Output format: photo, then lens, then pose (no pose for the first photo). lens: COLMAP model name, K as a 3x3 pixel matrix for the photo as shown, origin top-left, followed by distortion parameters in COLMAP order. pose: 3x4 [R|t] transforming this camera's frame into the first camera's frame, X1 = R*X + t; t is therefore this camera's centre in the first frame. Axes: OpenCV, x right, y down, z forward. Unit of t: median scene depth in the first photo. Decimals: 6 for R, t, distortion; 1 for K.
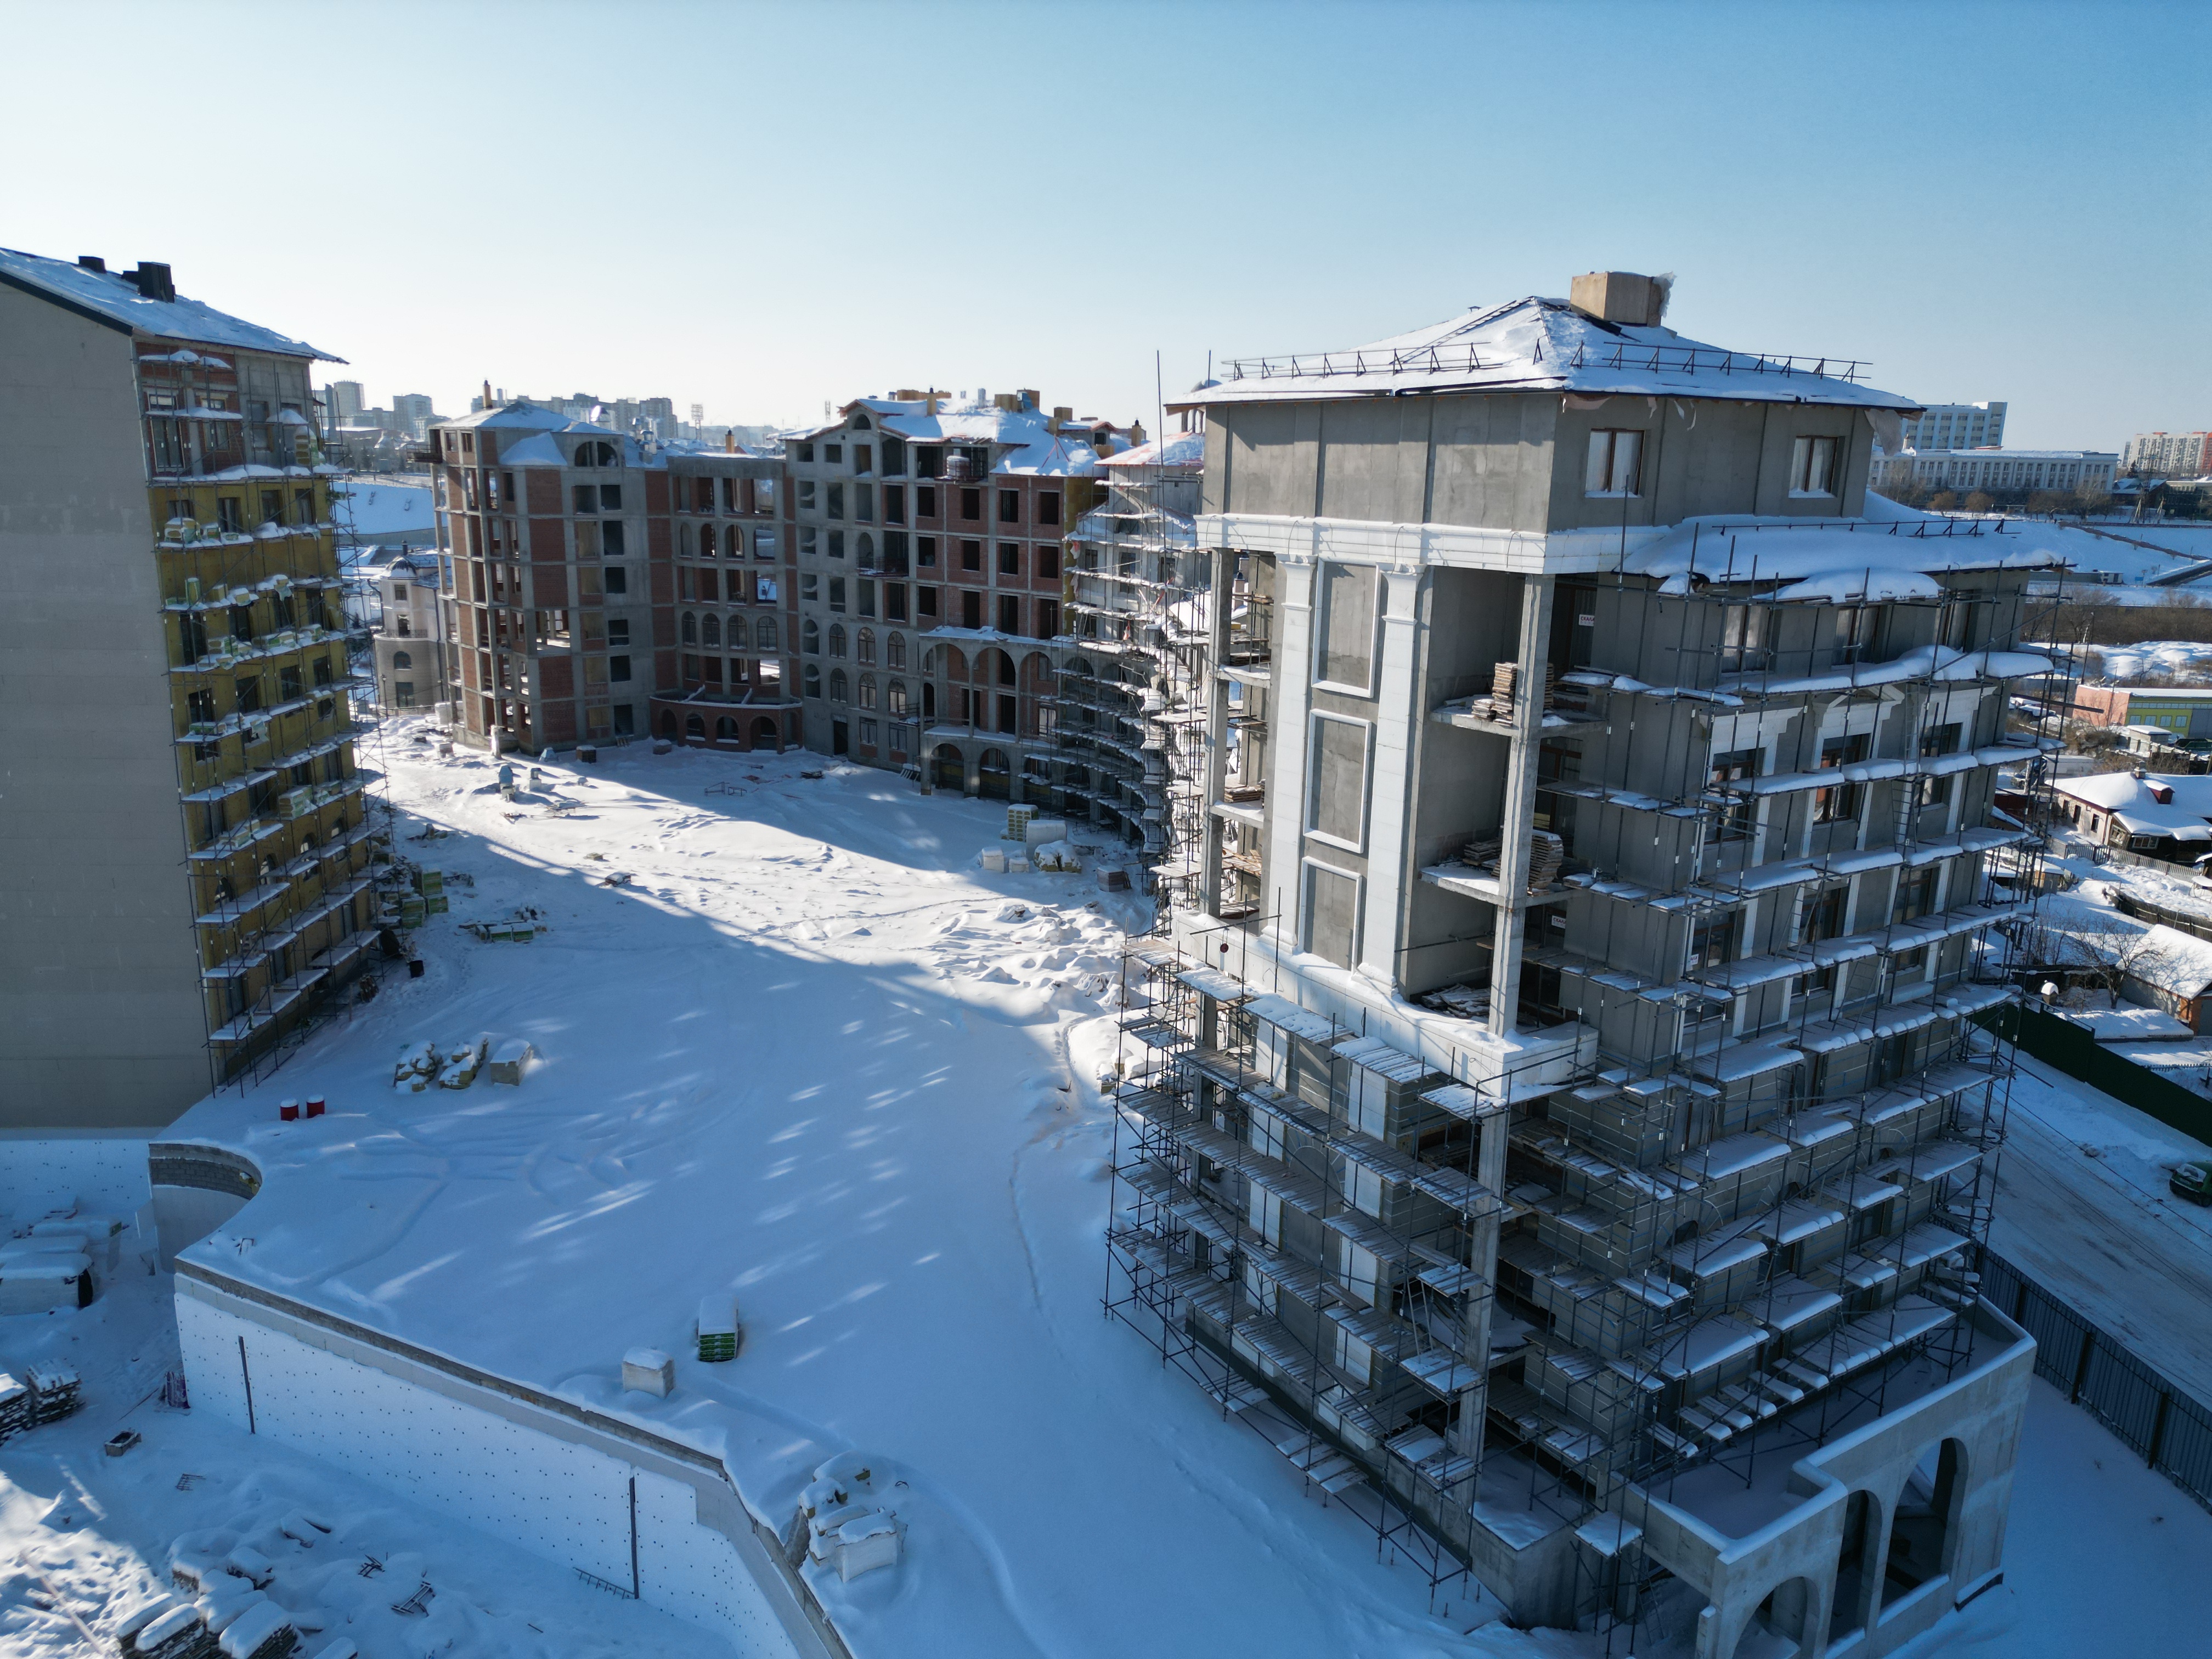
lens RADIAL K [[1543.6, 0, 1112.3], [0, 1543.6, 840.2], [0, 0, 1]] dist [0.022560, -0.016755]
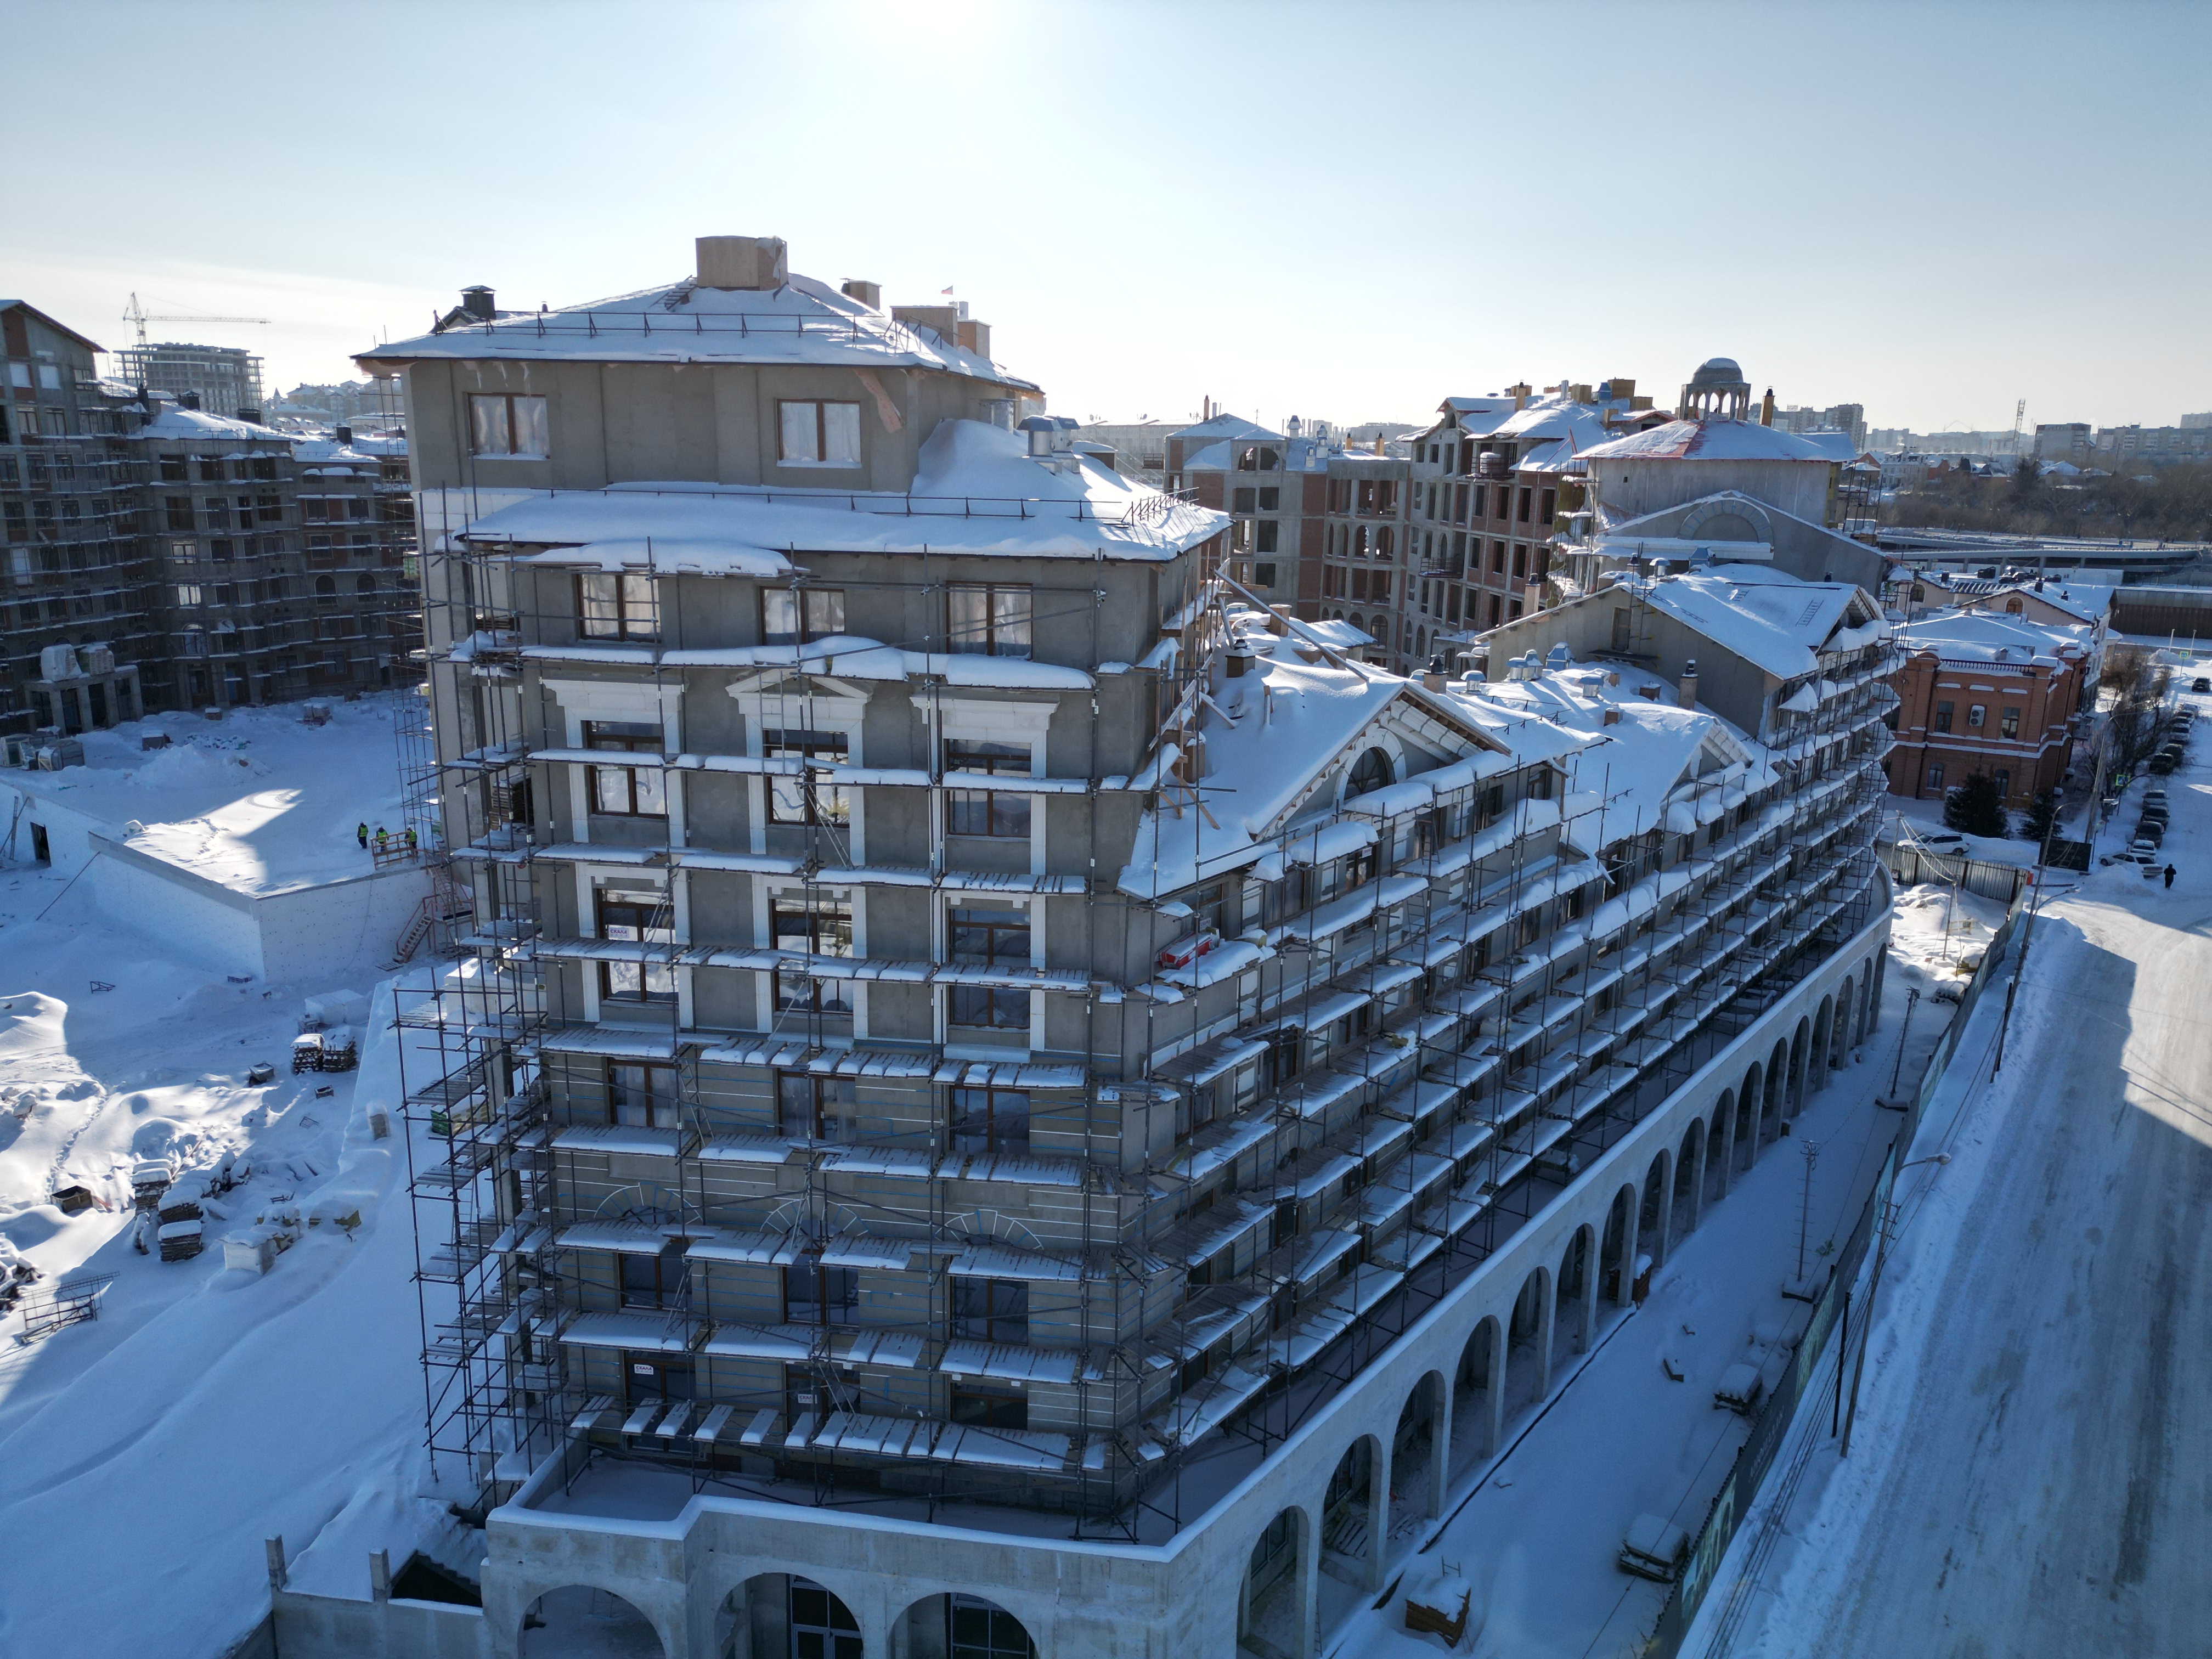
lens RADIAL K [[1543.6, 0, 1092.2], [0, 1543.6, 838.9], [0, 0, 1]] dist [0.022560, -0.016755]
pose [[0.729789, 0.145750, -0.667956, 0.380496], [-0.151712, 0.987177, 0.049650, -0.023341], [0.666627, 0.065103, 0.742543, 0.141516]]
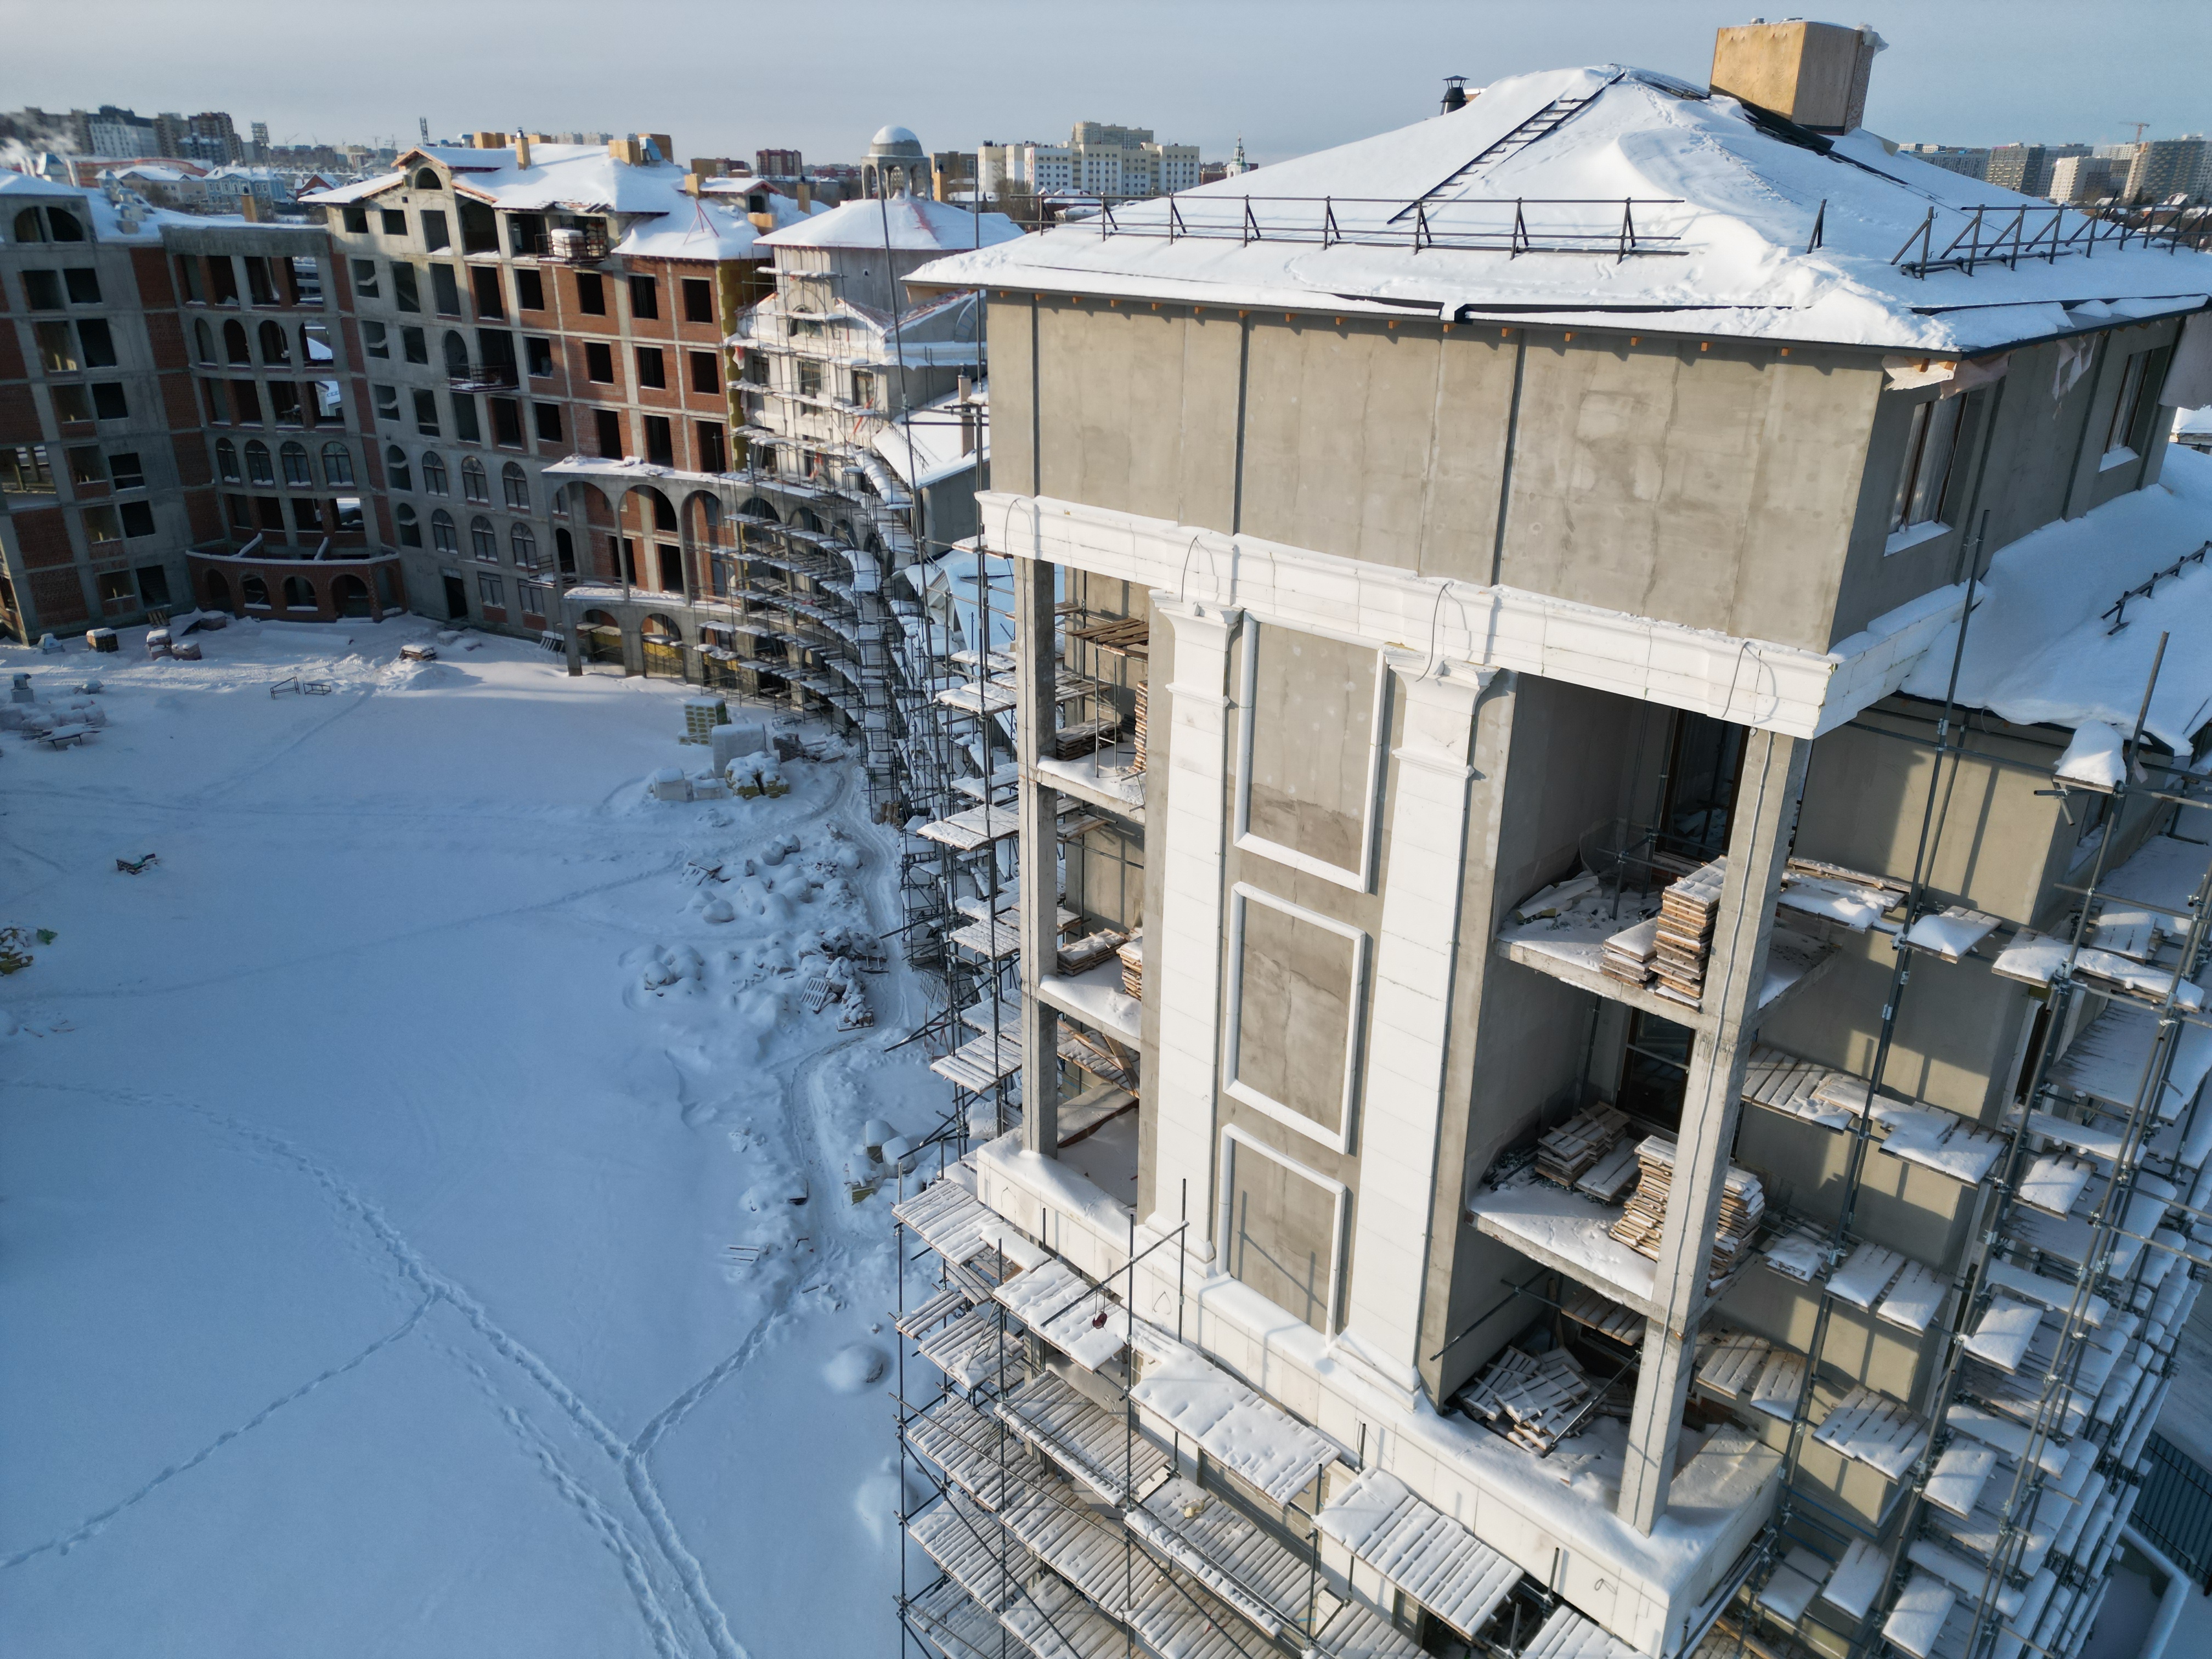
lens RADIAL K [[1543.6, 0, 1122.7], [0, 1543.6, 816.1], [0, 0, 1]] dist [0.022560, -0.016755]
pose [[0.978051, -0.090279, 0.187791, -0.002110], [0.060984, 0.985823, 0.156312, -0.064740], [-0.199240, -0.141429, 0.969691, 0.165146]]
